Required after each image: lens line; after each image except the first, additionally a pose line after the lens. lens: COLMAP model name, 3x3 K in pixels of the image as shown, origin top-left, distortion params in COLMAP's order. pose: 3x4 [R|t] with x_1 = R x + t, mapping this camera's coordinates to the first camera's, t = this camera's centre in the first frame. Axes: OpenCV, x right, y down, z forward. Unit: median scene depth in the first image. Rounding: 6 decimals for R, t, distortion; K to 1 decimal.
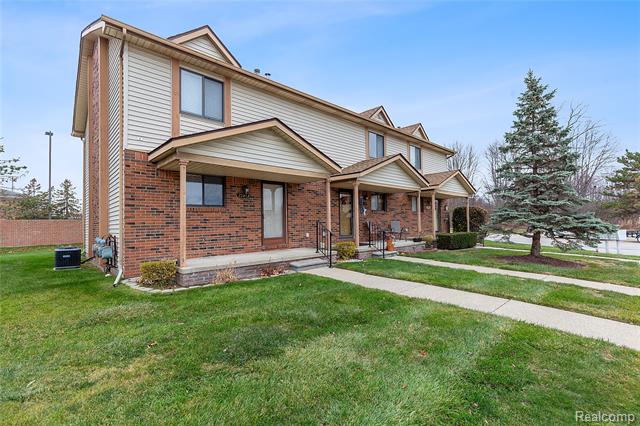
lens RADIAL K [[288.8, 0, 321.2], [0, 288.8, 214.8], [0, 0, 1]] dist [-0.001671, -0.000273]
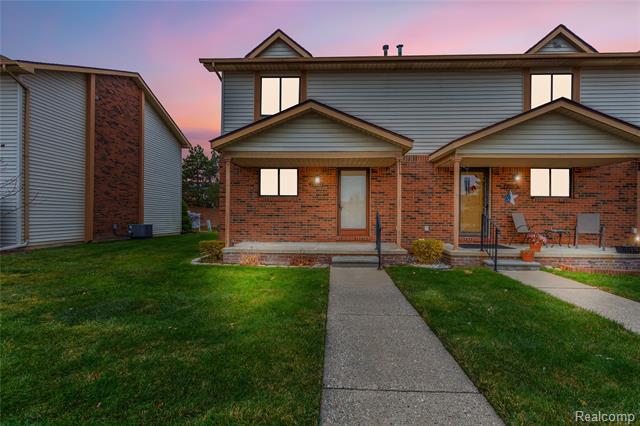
lens RADIAL K [[288.8, 0, 321.3], [0, 288.8, 213.1], [0, 0, 1]] dist [-0.001671, -0.000273]
pose [[0.698223, 0.017231, -0.715673, 0.444042], [0.002233, 0.999653, 0.026247, 0.005079], [0.715877, -0.019924, 0.697942, 0.300773]]
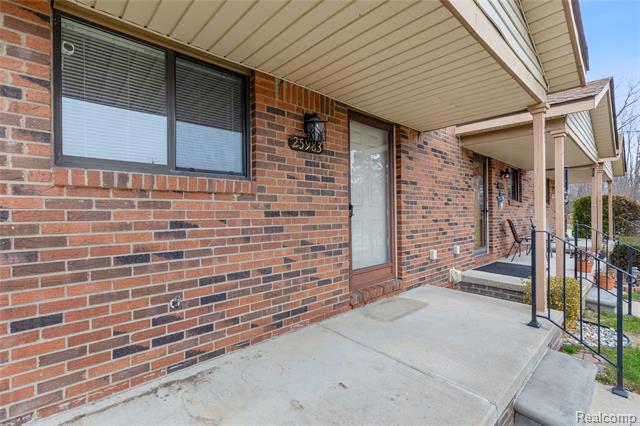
lens RADIAL K [[288.8, 0, 324.4], [0, 288.8, 212.9], [0, 0, 1]] dist [-0.001671, -0.000273]
pose [[0.999927, 0.011460, 0.003765, -0.240073], [-0.011558, 0.999570, 0.026932, -0.000782], [-0.003455, -0.026974, 0.999630, 0.653467]]
